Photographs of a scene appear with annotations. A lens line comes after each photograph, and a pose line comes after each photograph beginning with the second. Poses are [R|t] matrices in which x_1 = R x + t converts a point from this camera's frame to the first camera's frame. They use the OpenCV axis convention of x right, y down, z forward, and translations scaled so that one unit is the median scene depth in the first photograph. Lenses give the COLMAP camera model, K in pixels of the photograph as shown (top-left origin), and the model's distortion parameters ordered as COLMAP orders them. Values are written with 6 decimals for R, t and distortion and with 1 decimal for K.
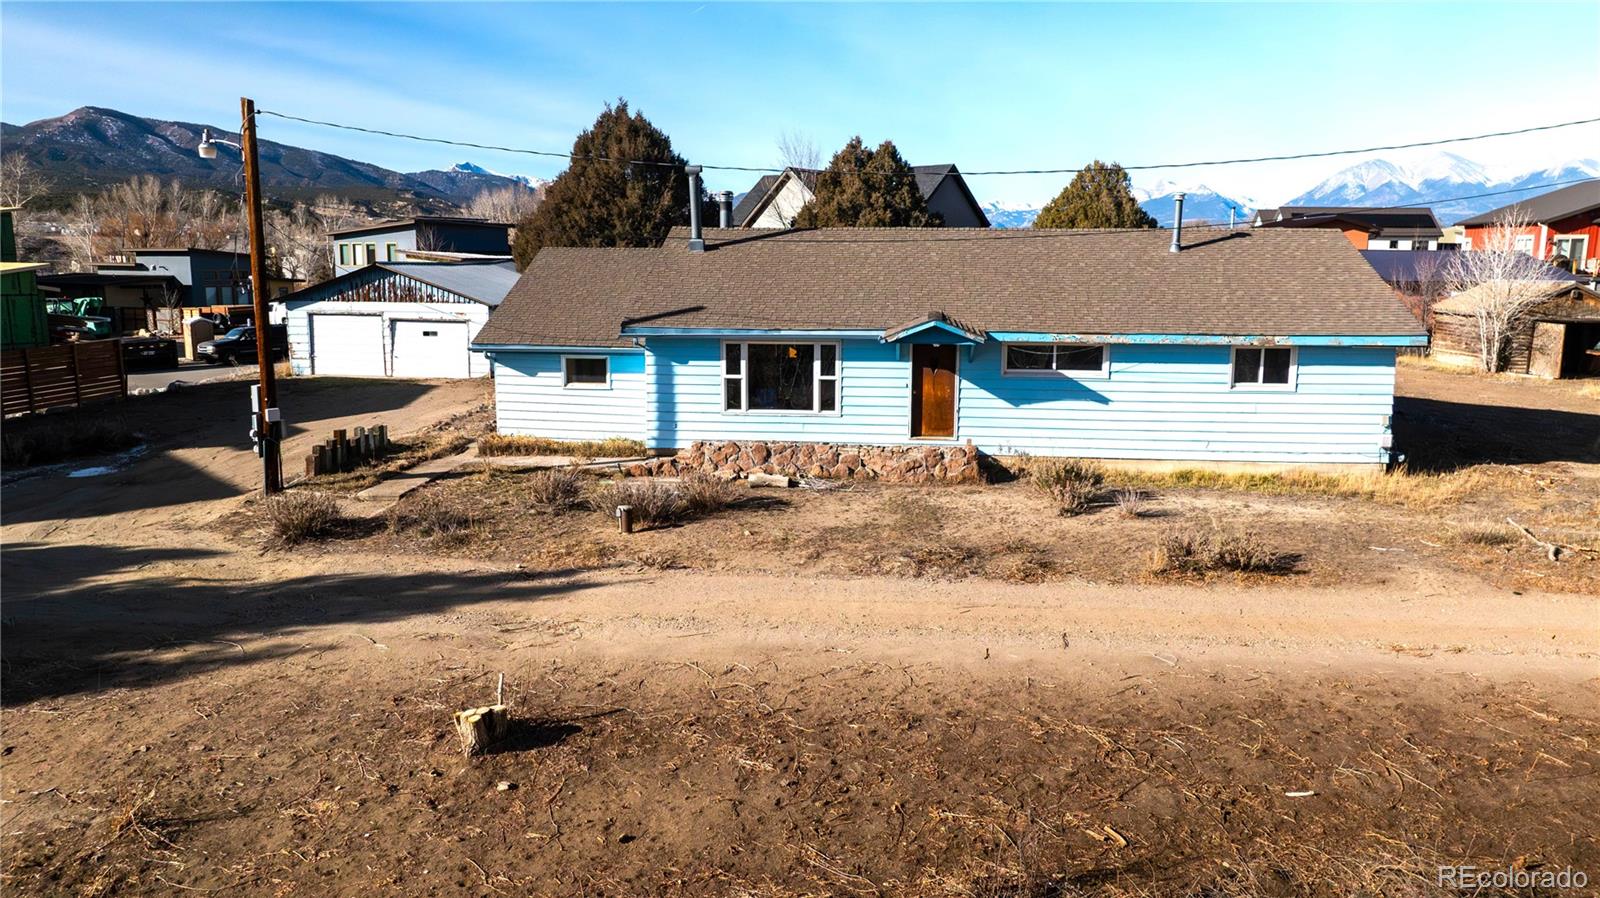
lens RADIAL K [[1123.9, 0, 807.5], [0, 1123.9, 440.8], [0, 0, 1]] dist [-0.045414, 0.044961]
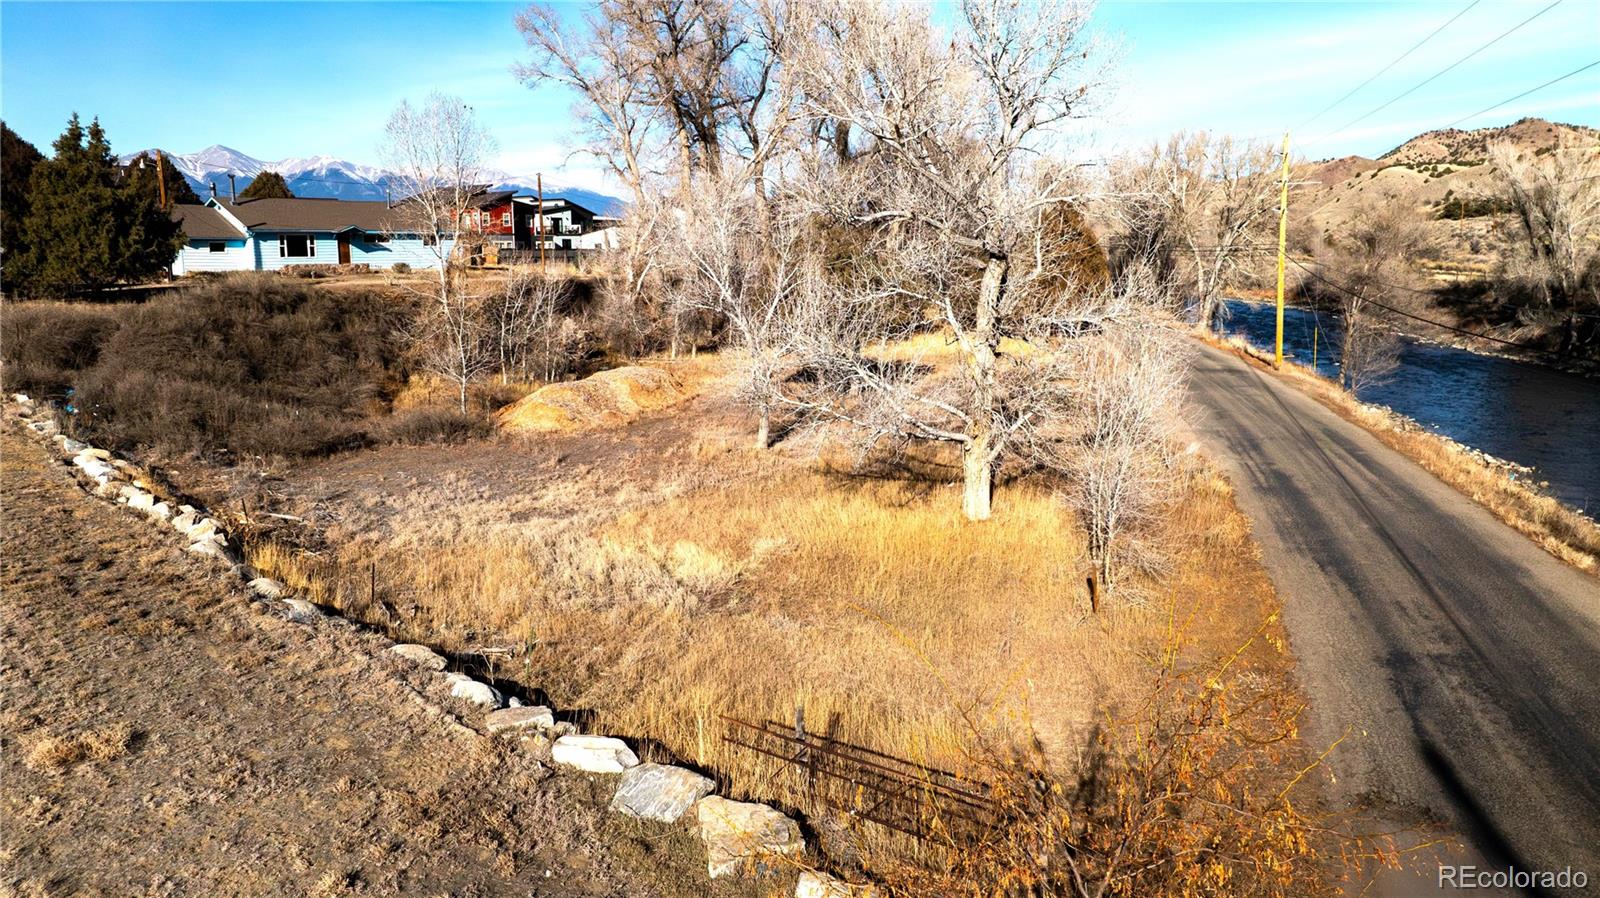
lens RADIAL K [[1123.9, 0, 800.9], [0, 1123.9, 447.6], [0, 0, 1]] dist [-0.045414, 0.044961]
pose [[0.560451, -0.147562, 0.814936, -1.819389], [0.137196, 0.986945, 0.084356, 0.420650], [-0.816745, 0.064529, 0.573380, -1.846796]]
